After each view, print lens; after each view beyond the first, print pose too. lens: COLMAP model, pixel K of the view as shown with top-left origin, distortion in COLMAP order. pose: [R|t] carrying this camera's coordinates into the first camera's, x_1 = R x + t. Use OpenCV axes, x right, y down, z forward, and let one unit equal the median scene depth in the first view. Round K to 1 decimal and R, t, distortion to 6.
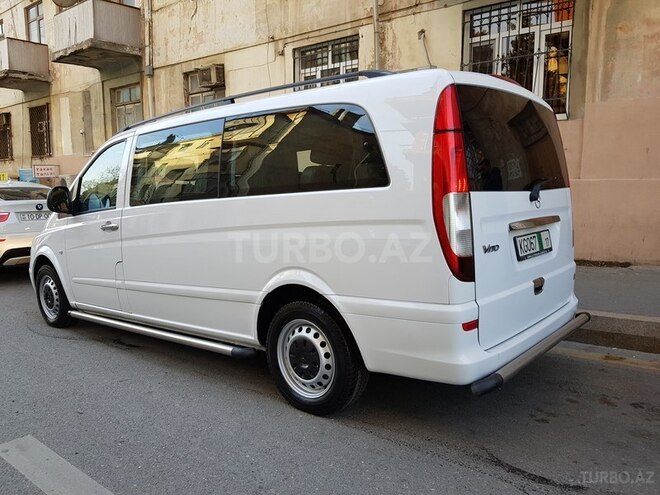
lens RADIAL K [[521.9, 0, 330.0], [0, 521.9, 247.5], [0, 0, 1]] dist [-0.009779, -0.013537]
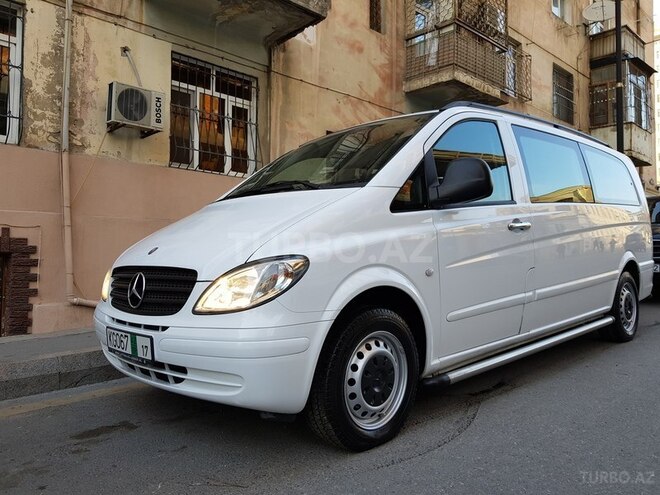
lens RADIAL K [[521.9, 0, 330.0], [0, 521.9, 247.5], [0, 0, 1]] dist [-0.009779, -0.013537]
pose [[0.100044, 0.042569, 0.994072, -1.196504], [0.120185, 0.991252, -0.054543, 0.001519], [-0.987698, 0.124929, 0.094053, 1.175040]]
